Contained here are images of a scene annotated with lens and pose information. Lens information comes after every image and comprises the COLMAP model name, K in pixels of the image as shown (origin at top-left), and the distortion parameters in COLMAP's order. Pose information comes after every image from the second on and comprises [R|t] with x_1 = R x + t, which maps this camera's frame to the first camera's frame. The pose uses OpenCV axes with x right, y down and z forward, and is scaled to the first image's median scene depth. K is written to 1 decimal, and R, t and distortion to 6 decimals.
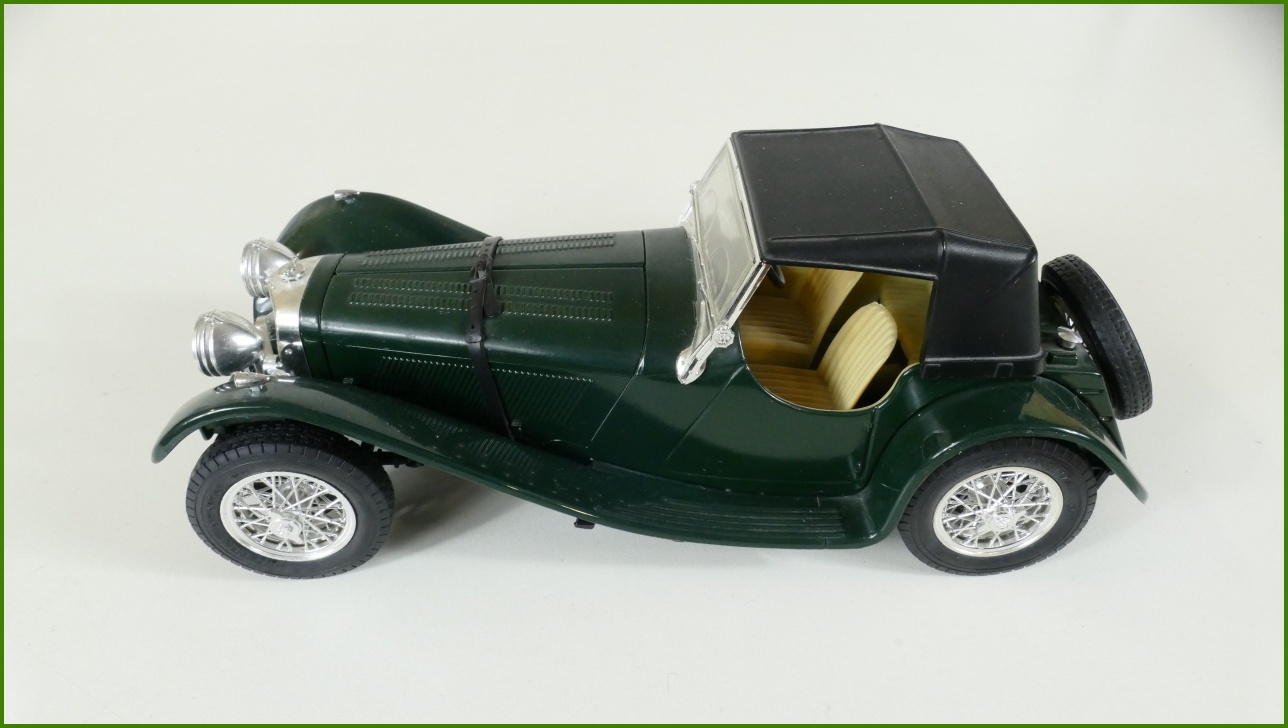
lens RADIAL K [[914.1, 0, 644.3], [0, 914.1, 362.5], [0, 0, 1]] dist [-0.065443, 0.117905]
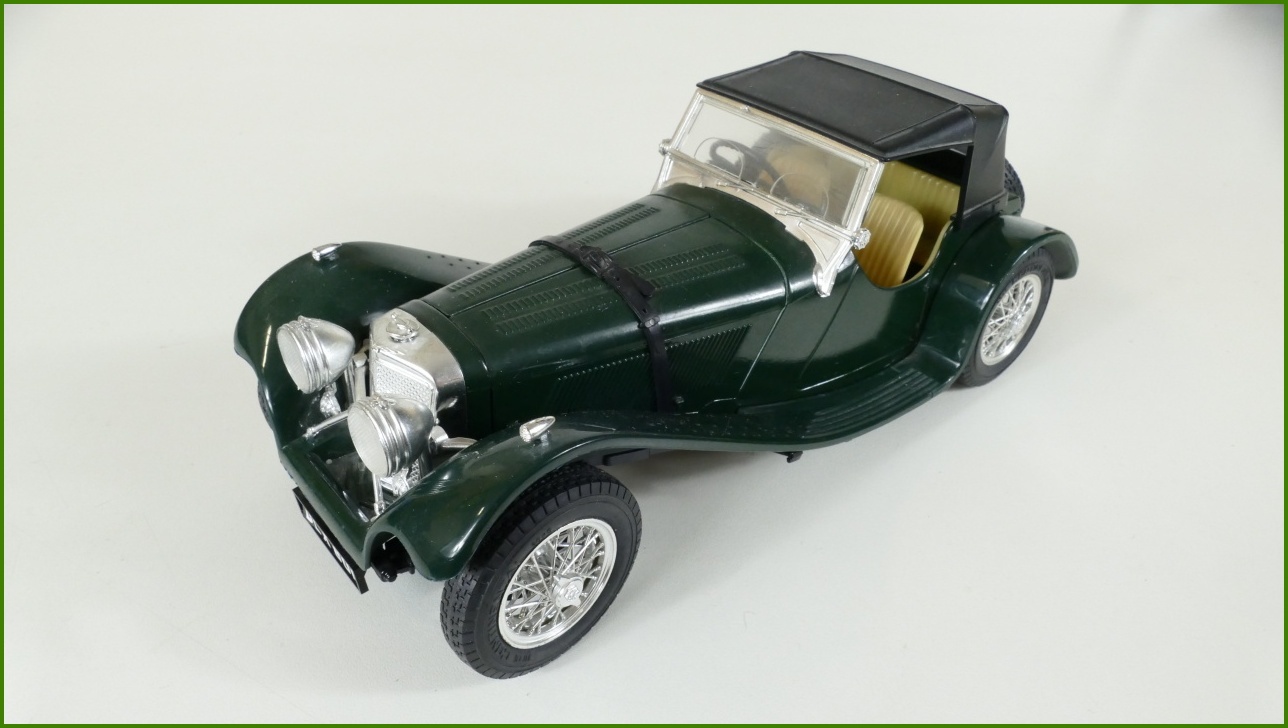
lens RADIAL K [[914.1, 0, 644.3], [0, 914.1, 362.5], [0, 0, 1]] dist [-0.065443, 0.117905]
pose [[0.813676, -0.337320, 0.473442, -0.607179], [0.347426, 0.935152, 0.069180, -0.048345], [-0.466076, 0.108196, 0.878104, 0.150723]]
